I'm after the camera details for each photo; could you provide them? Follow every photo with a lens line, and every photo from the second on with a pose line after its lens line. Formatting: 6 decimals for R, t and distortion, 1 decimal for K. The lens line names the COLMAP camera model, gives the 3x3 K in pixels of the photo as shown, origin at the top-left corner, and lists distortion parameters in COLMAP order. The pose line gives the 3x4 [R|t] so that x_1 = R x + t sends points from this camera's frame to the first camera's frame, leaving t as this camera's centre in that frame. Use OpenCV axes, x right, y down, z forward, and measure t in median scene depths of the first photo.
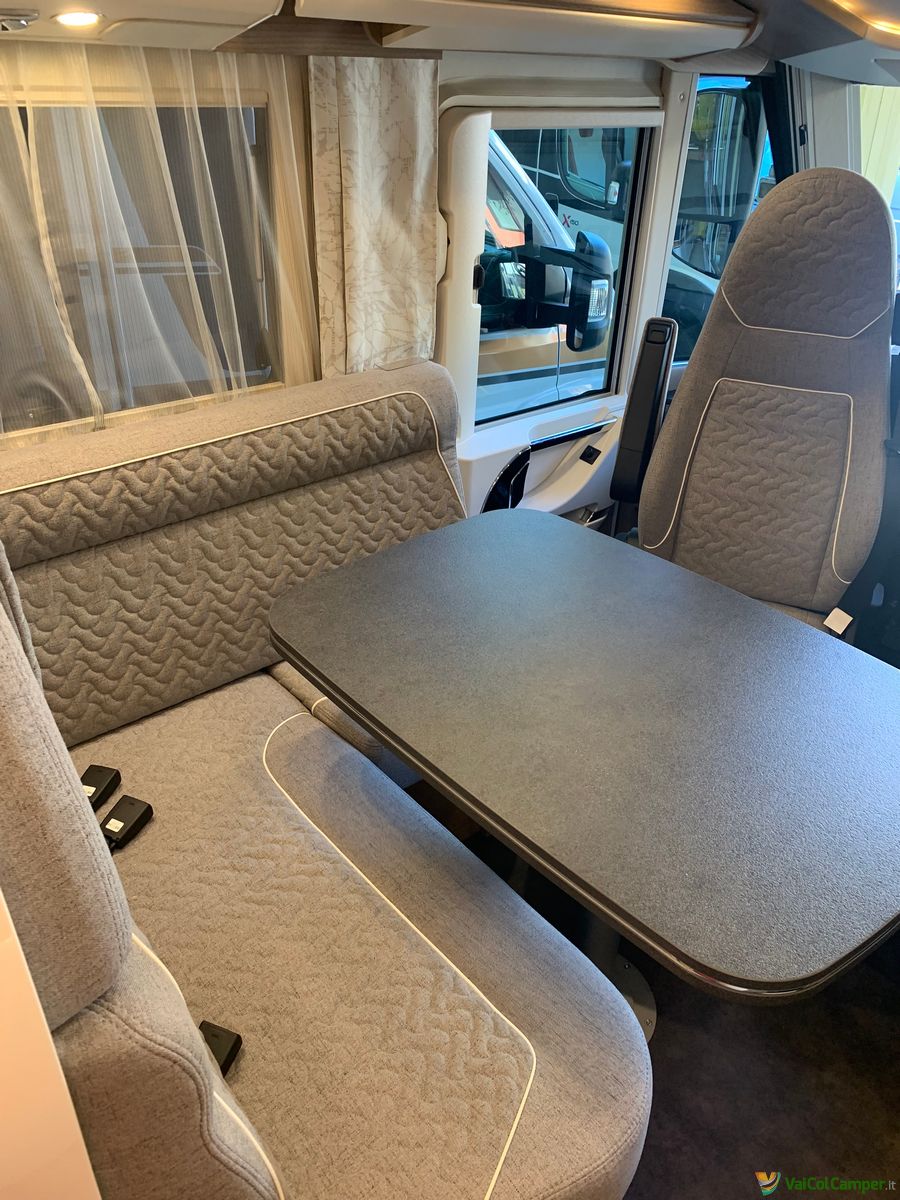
lens RADIAL K [[932.0, 0, 465.6], [0, 932.0, 596.7], [0, 0, 1]] dist [0.013088, -0.003129]
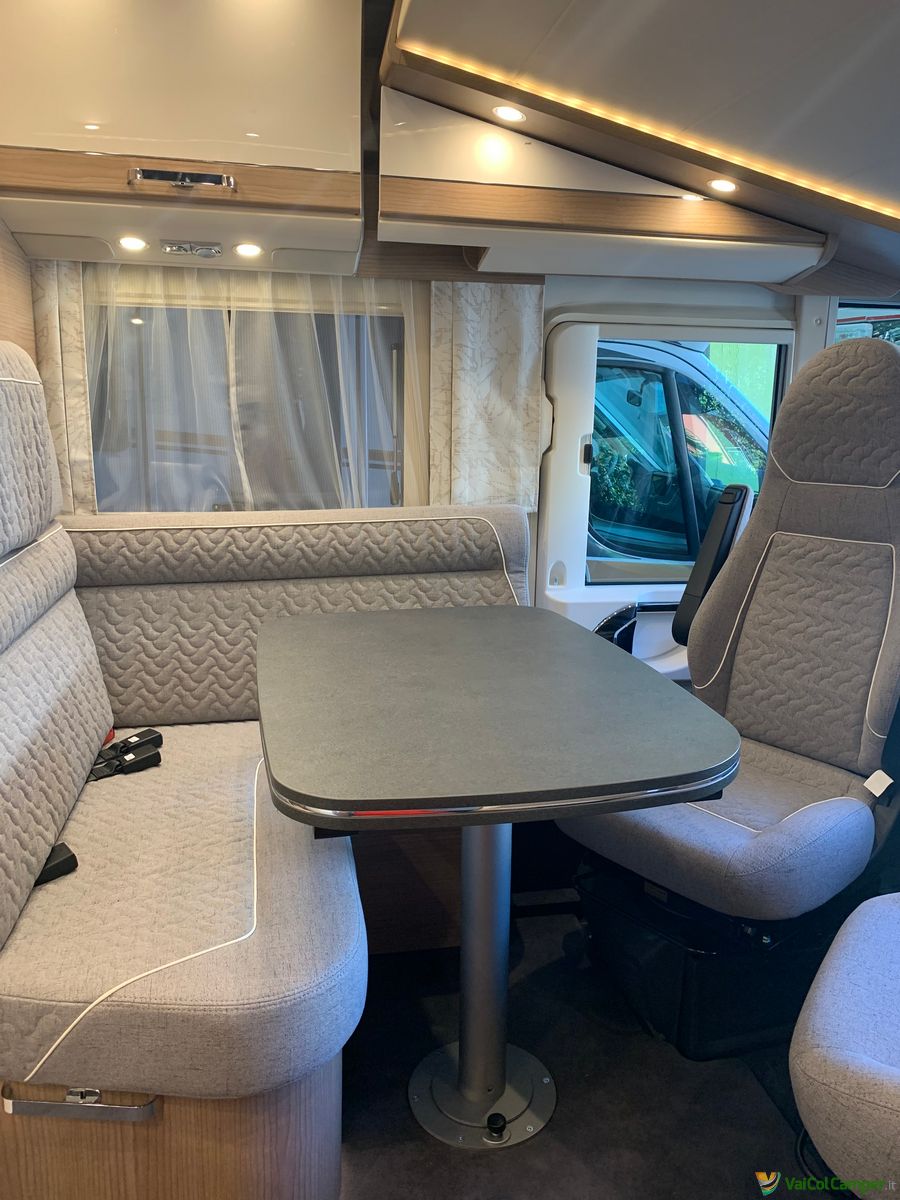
lens RADIAL K [[920.3, 0, 447.5], [0, 920.3, 584.2], [0, 0, 1]] dist [0.165869, -0.350565]
pose [[0.872342, 0.070479, -0.483790, 0.505610], [-0.232601, 0.930214, -0.283898, 0.221964], [0.430019, 0.360186, 0.827858, -0.004283]]
